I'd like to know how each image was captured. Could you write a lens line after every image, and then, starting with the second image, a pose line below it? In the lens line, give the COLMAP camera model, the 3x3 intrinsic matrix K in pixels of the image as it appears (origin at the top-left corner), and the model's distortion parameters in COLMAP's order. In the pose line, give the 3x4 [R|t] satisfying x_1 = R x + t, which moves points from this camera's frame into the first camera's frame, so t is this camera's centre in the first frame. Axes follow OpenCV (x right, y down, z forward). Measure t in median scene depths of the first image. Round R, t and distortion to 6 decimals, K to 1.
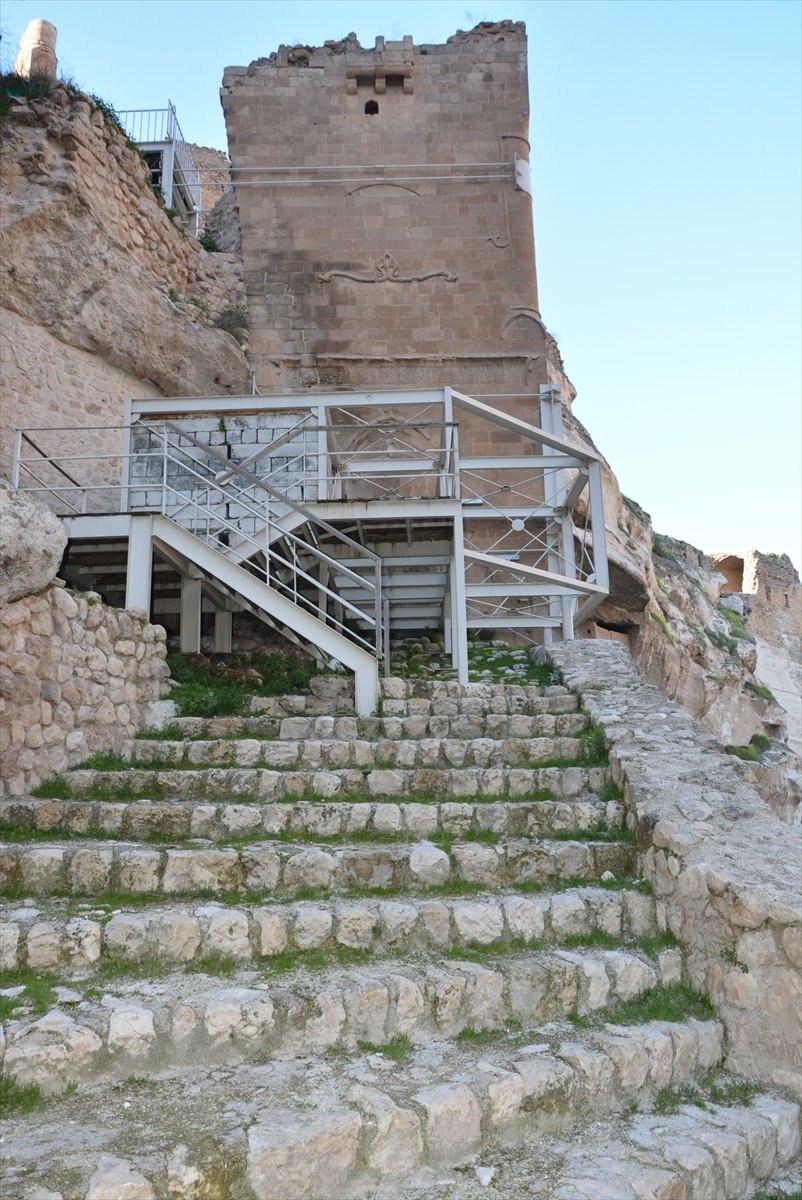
lens RADIAL K [[915.3, 0, 405.5], [0, 915.3, 595.9], [0, 0, 1]] dist [-0.049170, 0.005889]
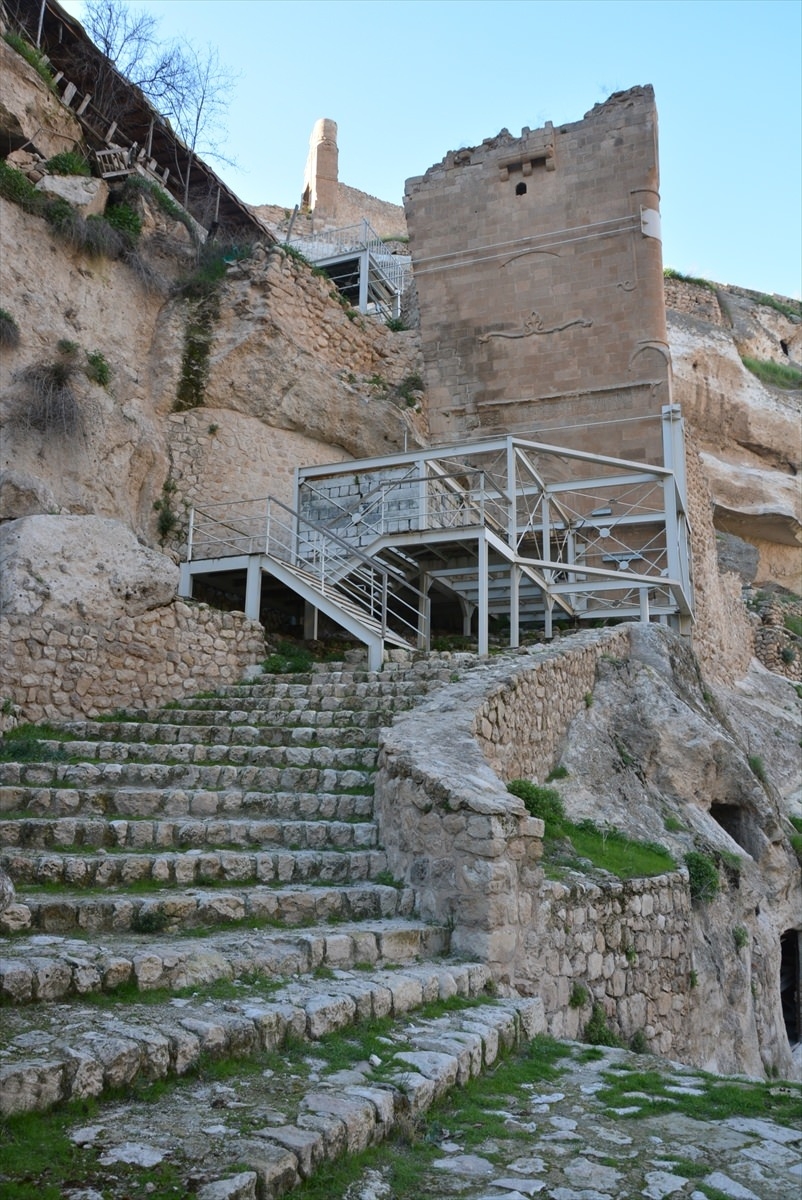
lens RADIAL K [[915.3, 0, 405.5], [0, 915.3, 595.9], [0, 0, 1]] dist [-0.049170, 0.005889]
pose [[0.929645, -0.045509, -0.365634, 0.253362], [0.044860, 0.998940, -0.010275, 0.006591], [0.365714, -0.006851, 0.930702, -0.196675]]
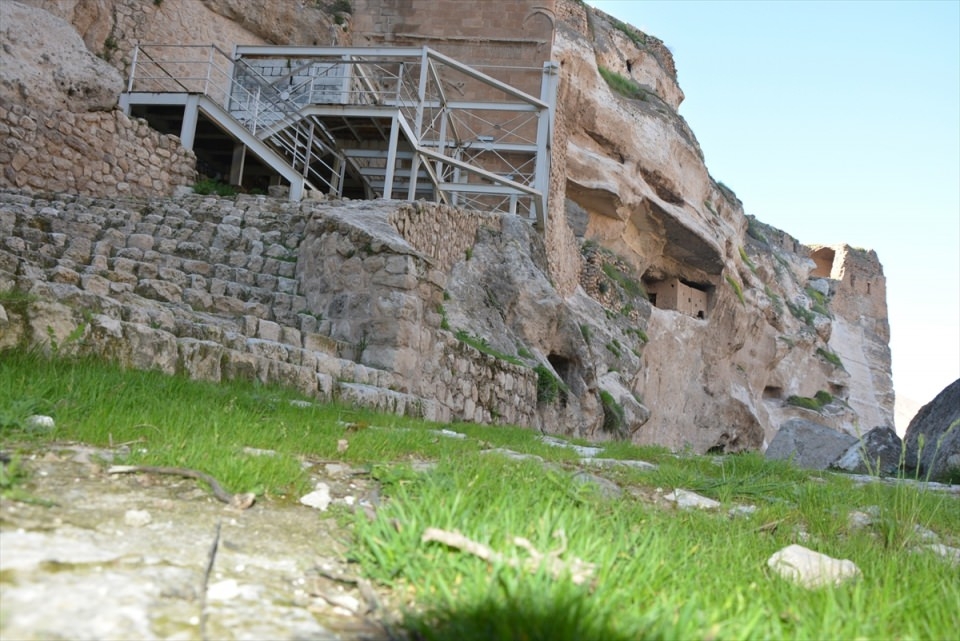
lens RADIAL K [[736.6, 0, 485.0], [0, 736.6, 323.6], [0, 0, 1]] dist [-0.045844, 0.012741]
pose [[0.988446, 0.094914, -0.118178, 0.228626], [-0.085156, 0.992731, 0.085051, 0.088170], [0.125391, -0.074005, 0.989343, -0.186194]]
